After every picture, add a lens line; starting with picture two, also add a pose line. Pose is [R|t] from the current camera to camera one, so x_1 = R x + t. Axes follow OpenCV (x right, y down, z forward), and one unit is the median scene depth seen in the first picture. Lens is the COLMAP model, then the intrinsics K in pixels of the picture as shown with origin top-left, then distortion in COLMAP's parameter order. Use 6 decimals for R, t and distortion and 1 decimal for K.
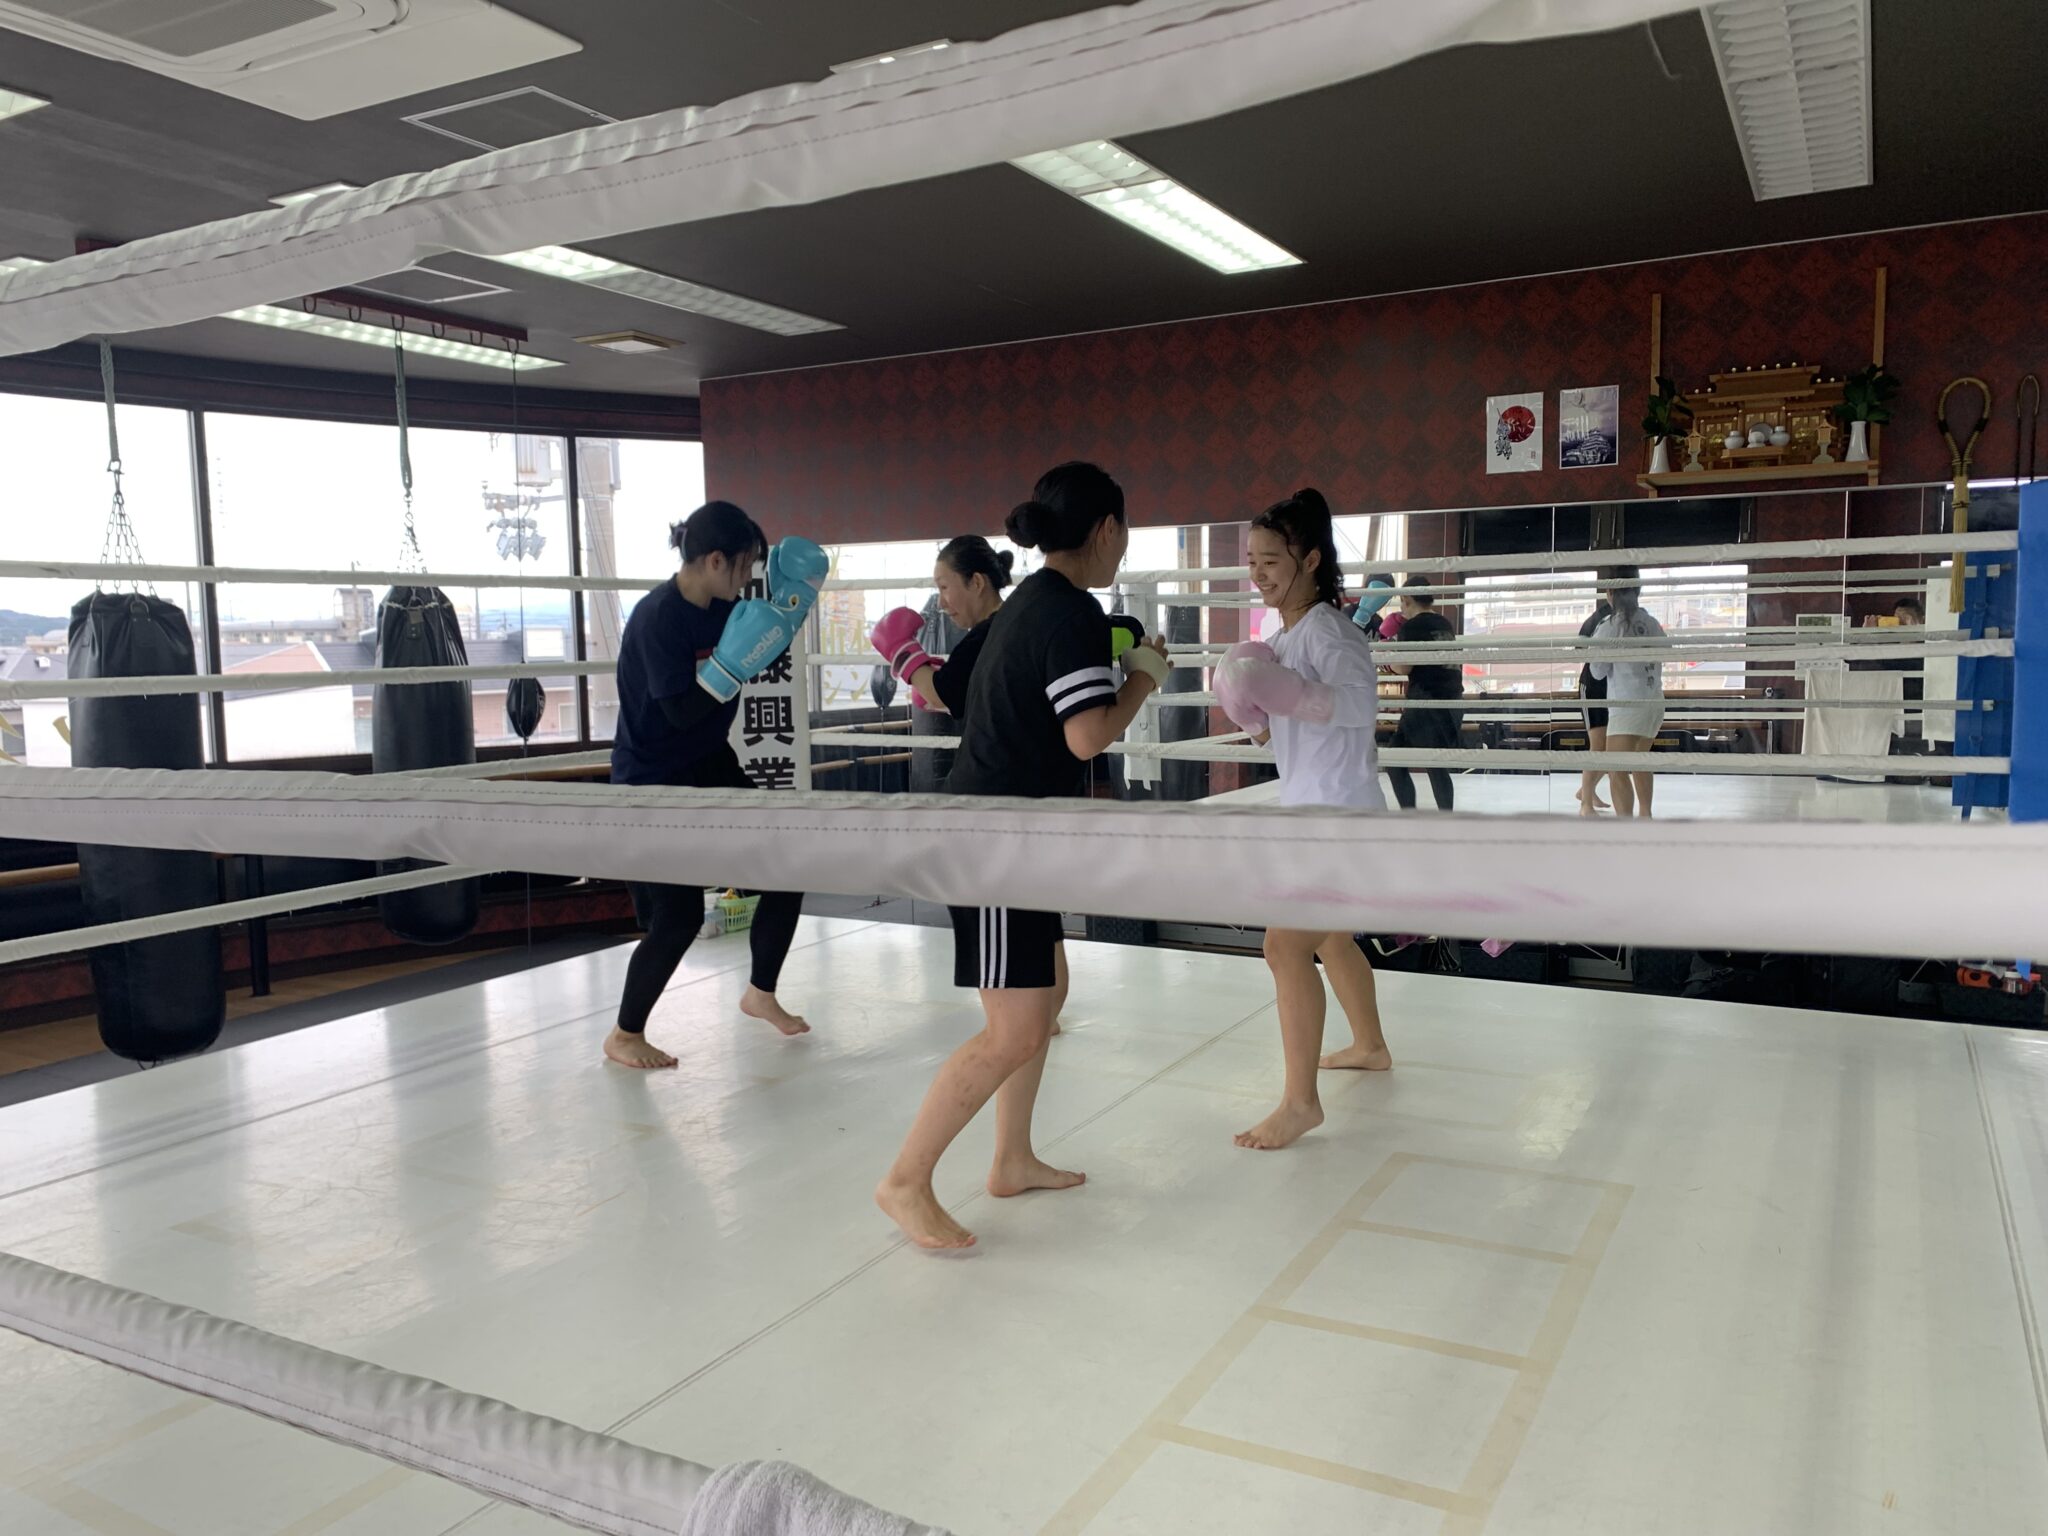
lens RADIAL K [[1533.3, 0, 1022.7], [0, 1533.3, 777.9], [0, 0, 1]] dist [0.006954, -0.004110]
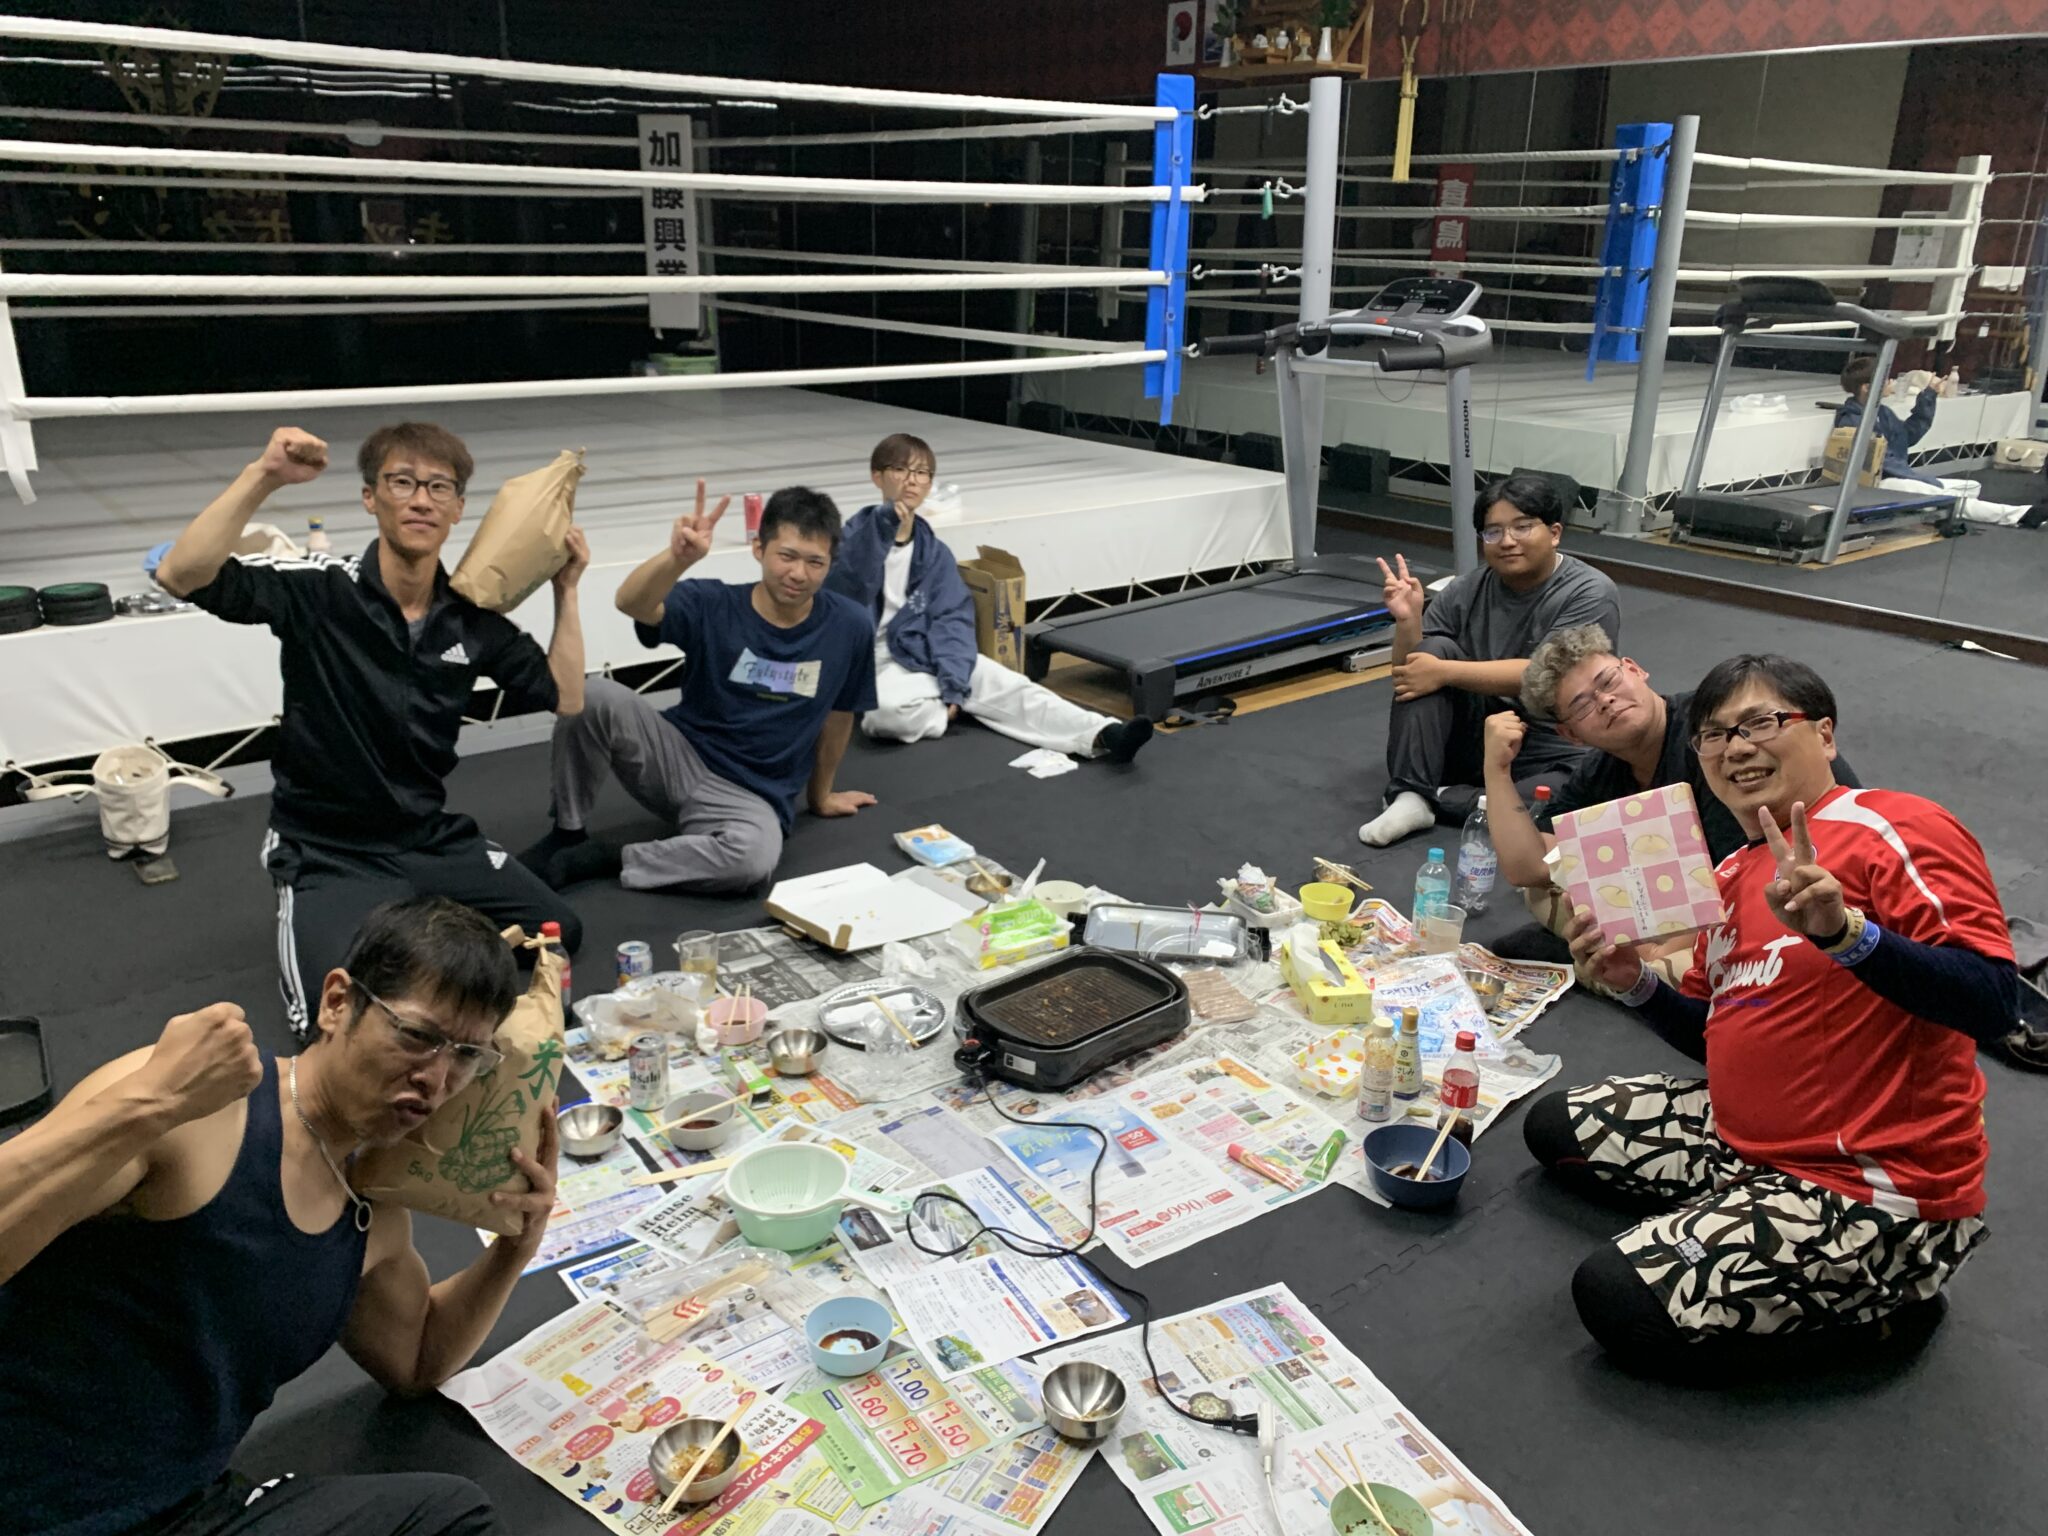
lens RADIAL K [[1533.3, 0, 1021.2], [0, 1533.3, 779.0], [0, 0, 1]] dist [0.006954, -0.004110]
pose [[0.935330, 0.154190, -0.318409, 0.756526], [-0.070007, 0.962895, 0.260638, 0.064379], [0.346782, -0.221492, 0.911418, -0.431273]]
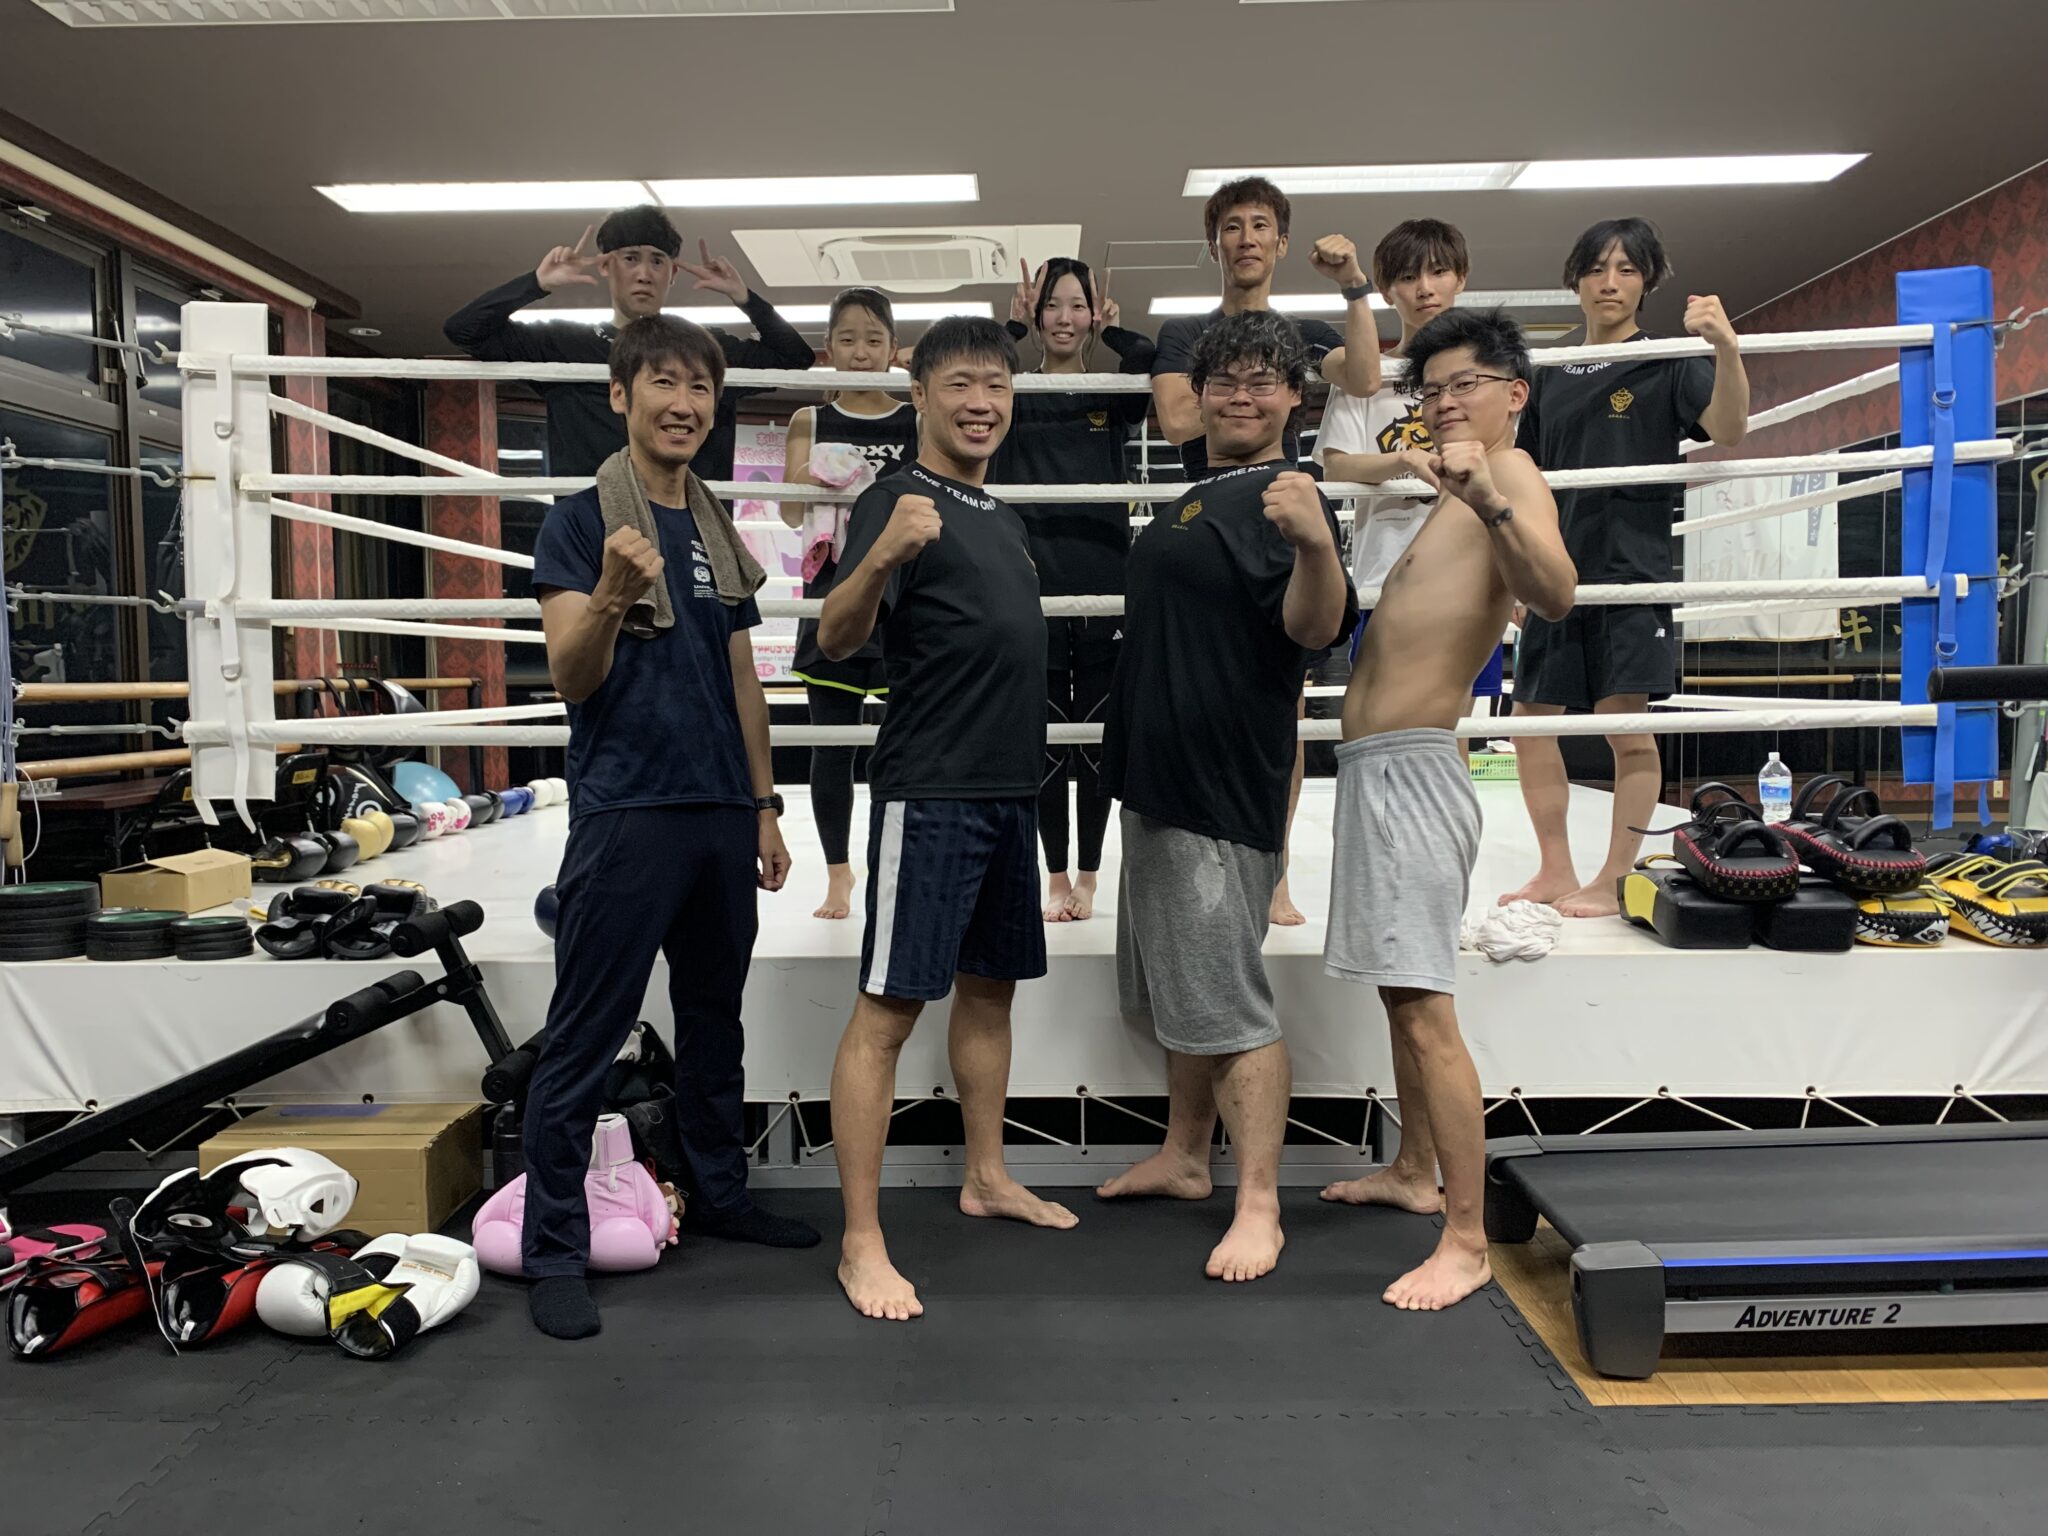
lens RADIAL K [[1533.3, 0, 1037.8], [0, 1533.3, 756.5], [0, 0, 1]] dist [0.006954, -0.004110]
pose [[0.483462, 0.065848, -0.872885, 0.837428], [-0.075659, 0.996578, 0.033274, 0.076292], [0.872089, 0.049955, 0.486790, 0.030918]]
